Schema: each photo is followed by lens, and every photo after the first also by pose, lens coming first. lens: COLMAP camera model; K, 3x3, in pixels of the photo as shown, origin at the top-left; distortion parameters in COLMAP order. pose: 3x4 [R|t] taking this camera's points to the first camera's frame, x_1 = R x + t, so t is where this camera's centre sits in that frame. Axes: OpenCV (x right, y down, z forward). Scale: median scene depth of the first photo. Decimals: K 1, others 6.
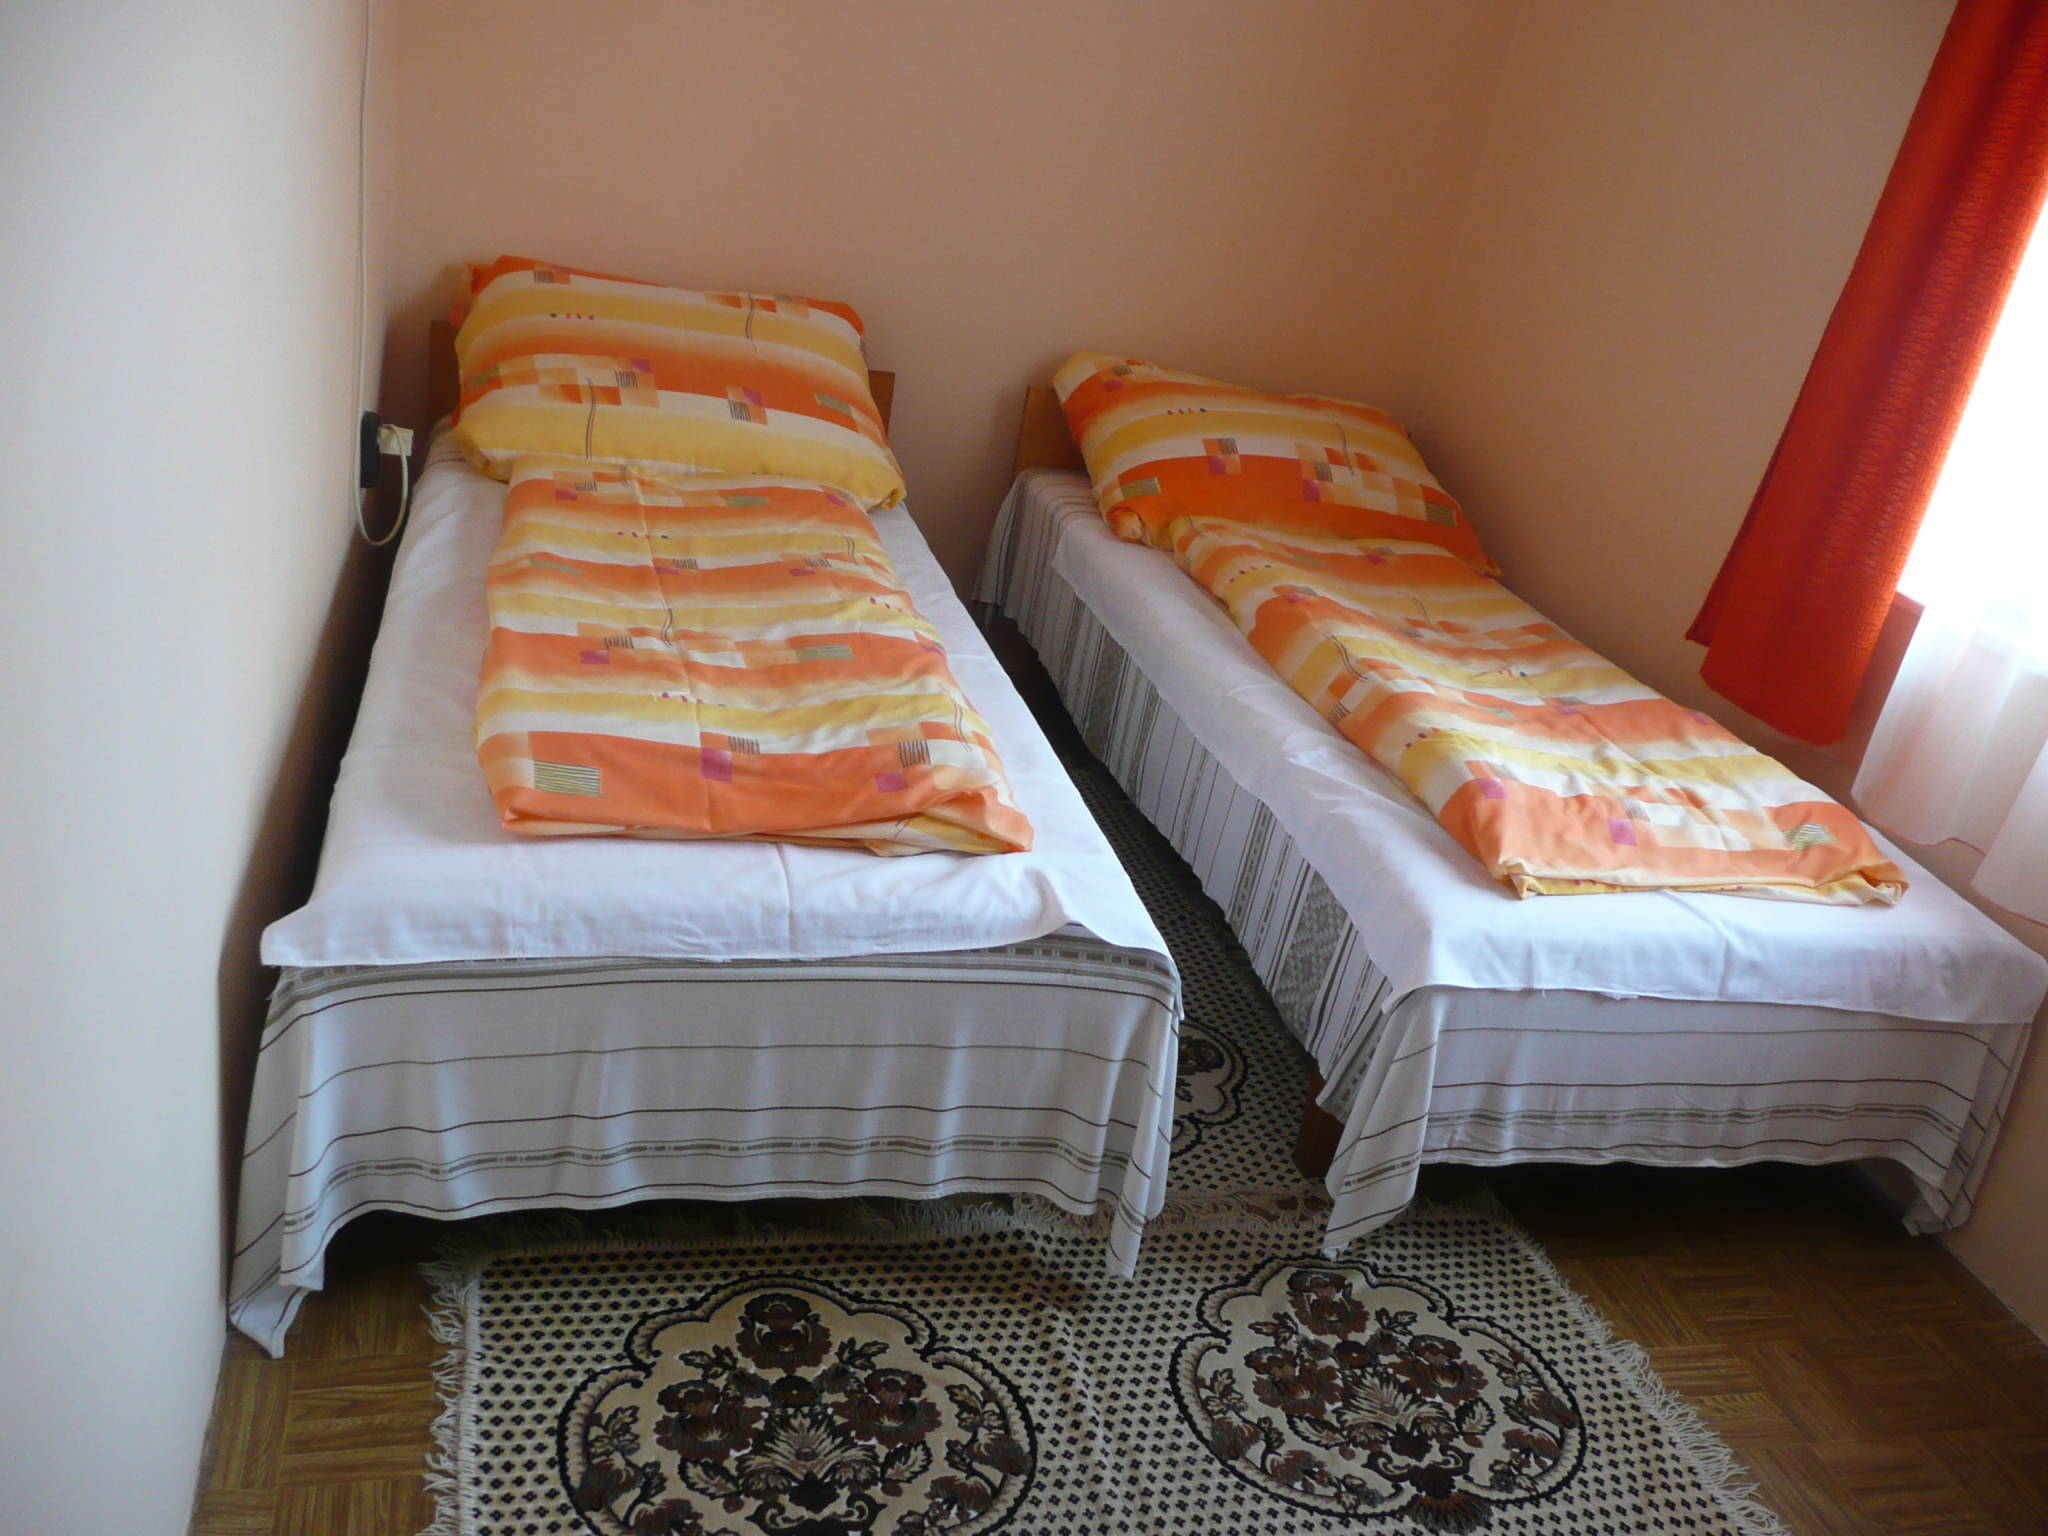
lens RADIAL K [[1703.0, 0, 1015.0], [0, 1703.0, 777.1], [0, 0, 1]] dist [-0.035556, 0.036518]
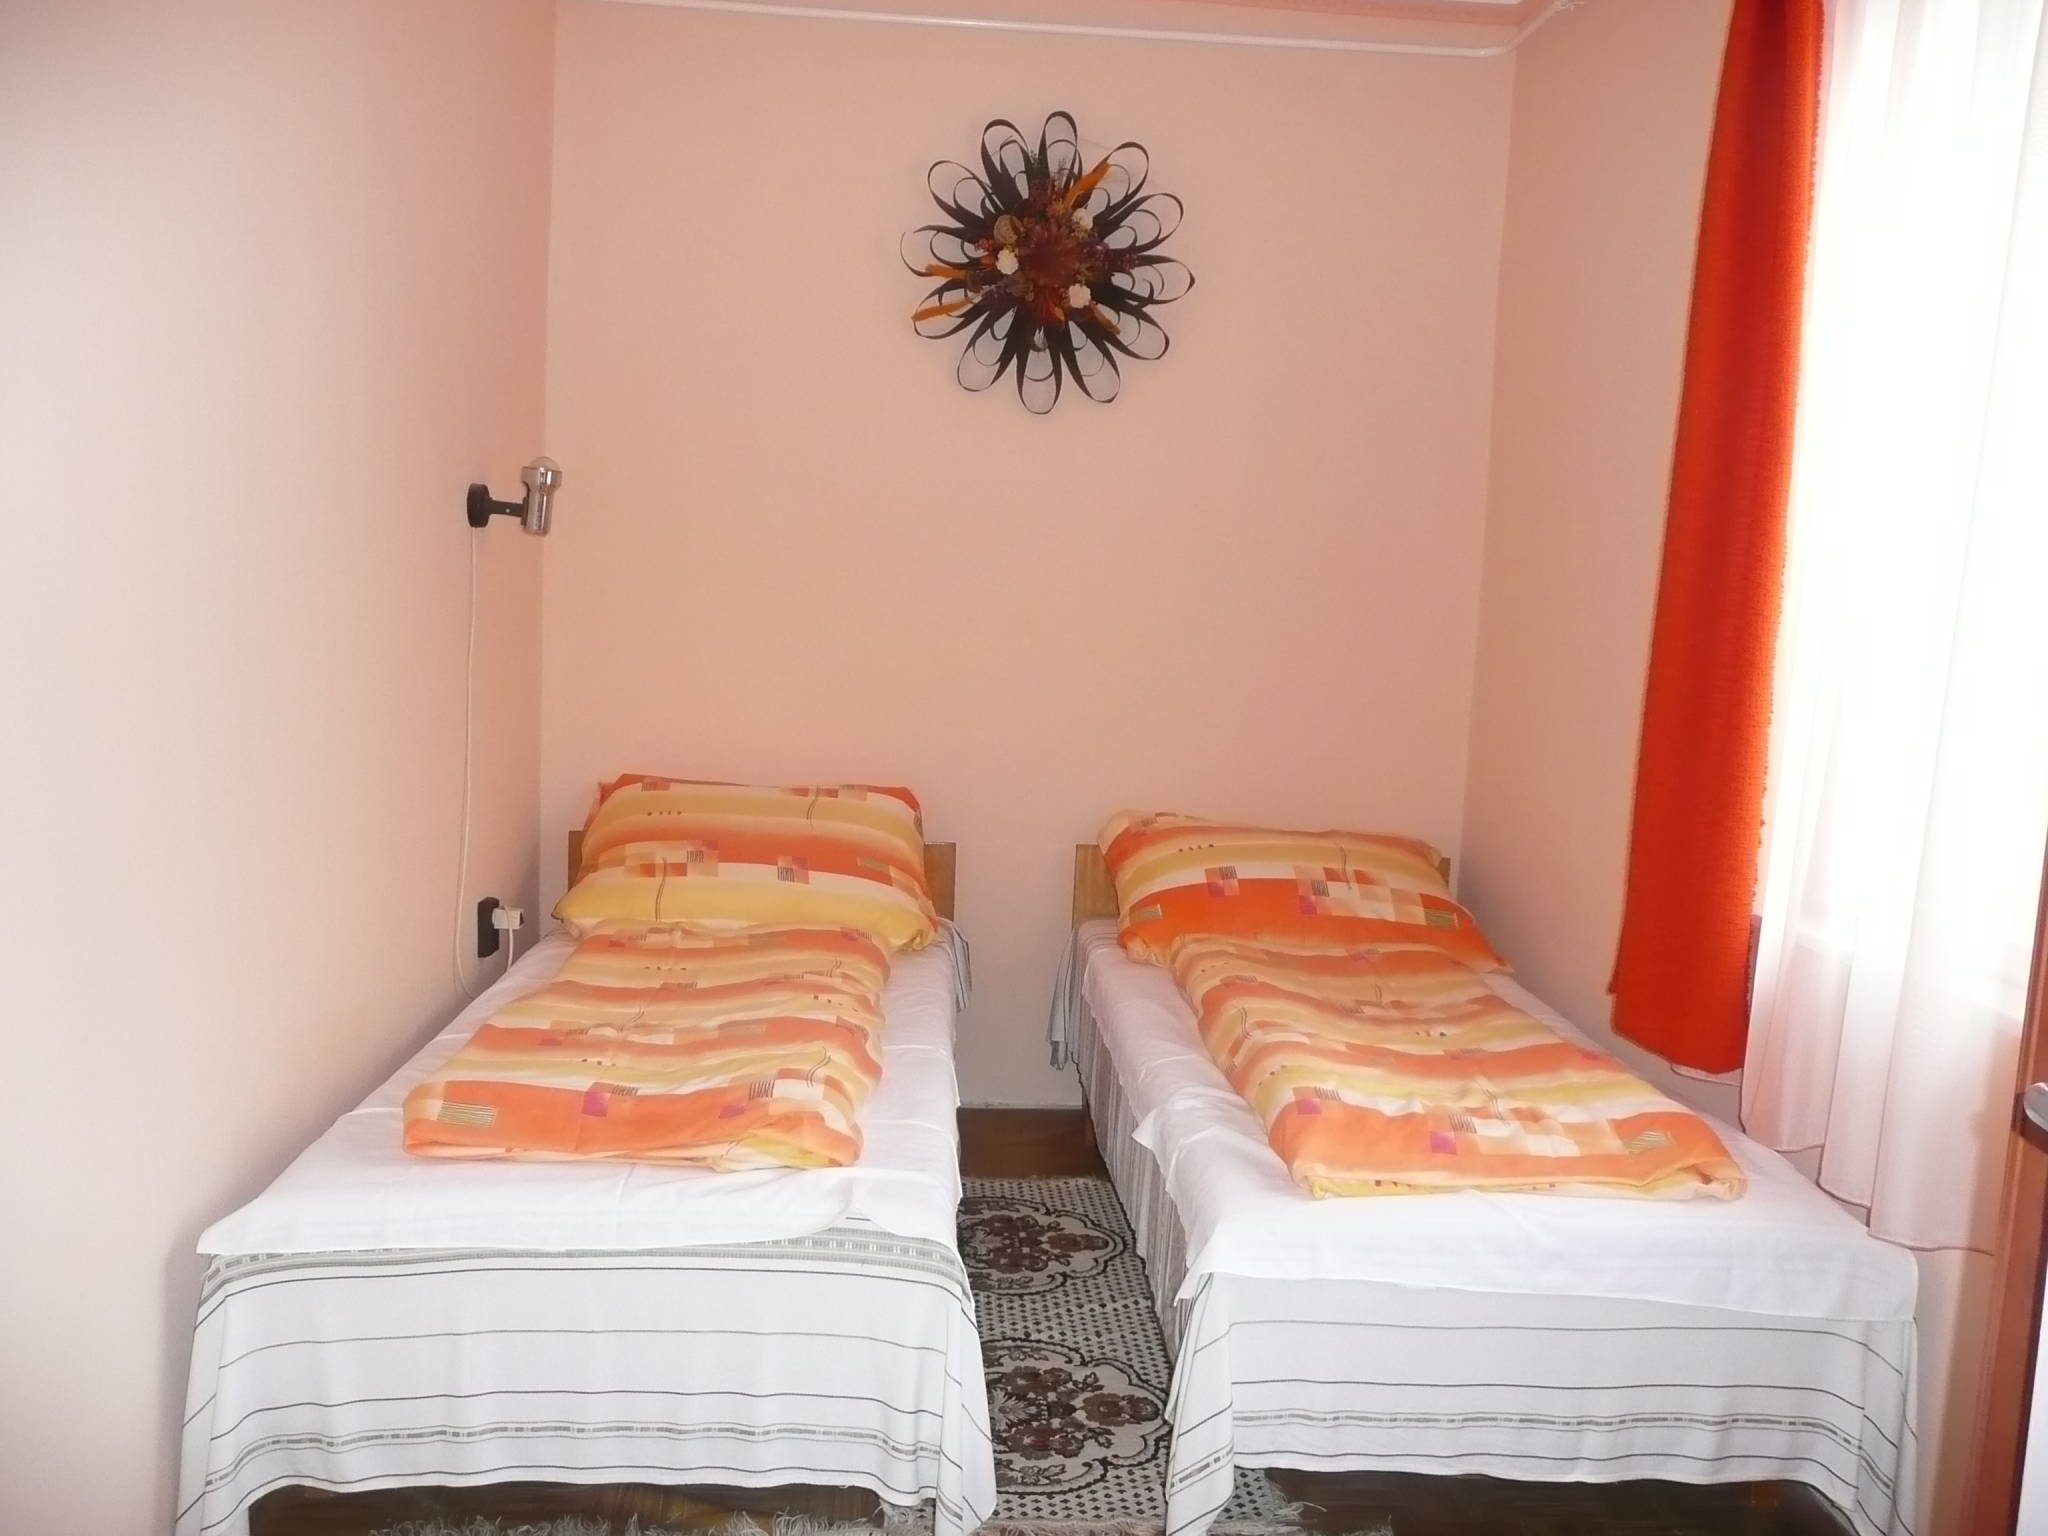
lens RADIAL K [[1703.0, 0, 1031.4], [0, 1703.0, 771.3], [0, 0, 1]] dist [-0.035556, 0.036518]
pose [[0.975356, -0.102836, -0.195208, 0.249061], [0.034850, 0.945439, -0.323929, 0.109488], [0.217869, 0.309143, 0.925723, -0.086908]]
